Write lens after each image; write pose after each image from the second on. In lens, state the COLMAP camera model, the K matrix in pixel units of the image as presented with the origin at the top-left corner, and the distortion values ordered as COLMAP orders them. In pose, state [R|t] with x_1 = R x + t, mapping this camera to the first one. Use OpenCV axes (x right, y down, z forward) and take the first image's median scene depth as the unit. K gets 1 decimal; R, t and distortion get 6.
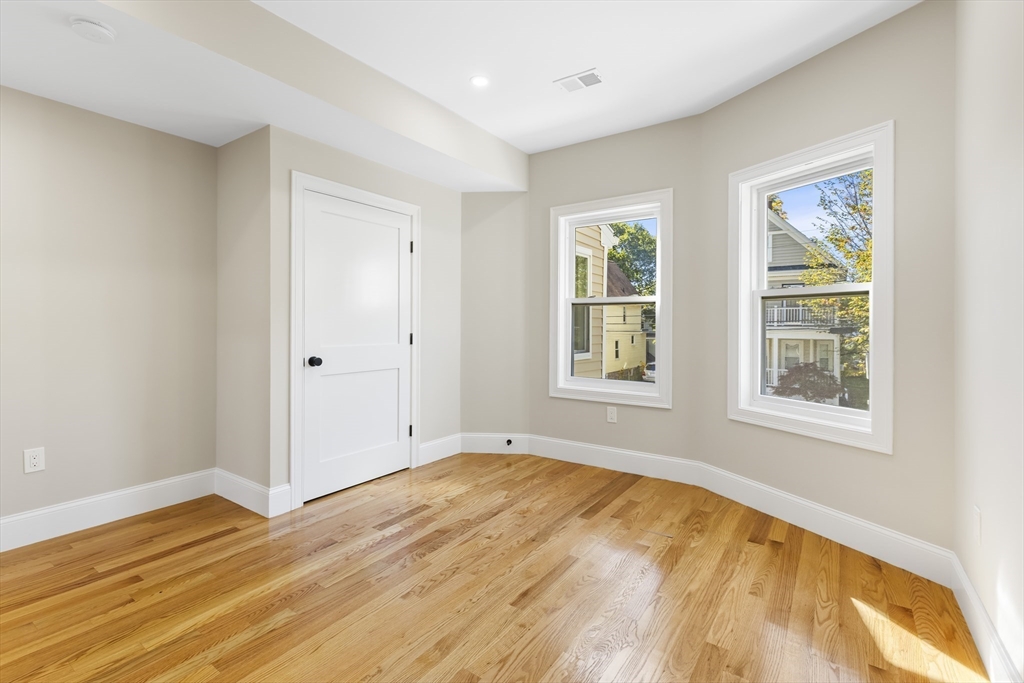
lens RADIAL K [[472.2, 0, 518.5], [0, 472.2, 334.4], [0, 0, 1]] dist [0.003927, -0.000419]
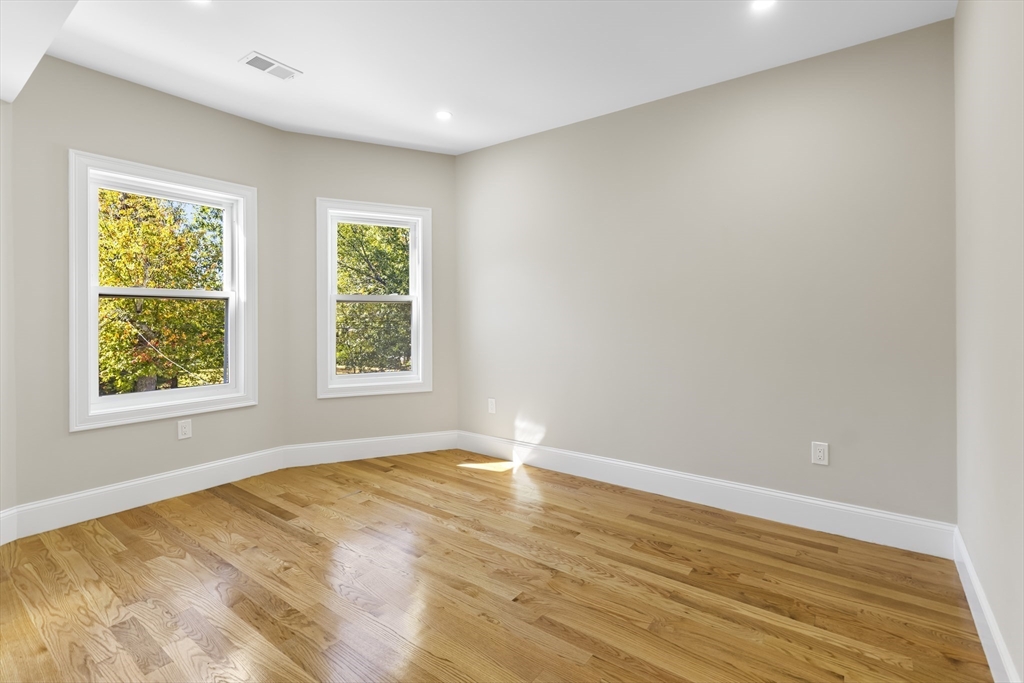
lens RADIAL K [[472.2, 0, 518.5], [0, 472.2, 334.4], [0, 0, 1]] dist [0.003927, -0.000419]
pose [[0.038822, -0.041075, 0.998402, -0.791877], [0.031481, 0.998709, 0.039863, -0.020764], [-0.998750, 0.029883, 0.040065, 0.460283]]
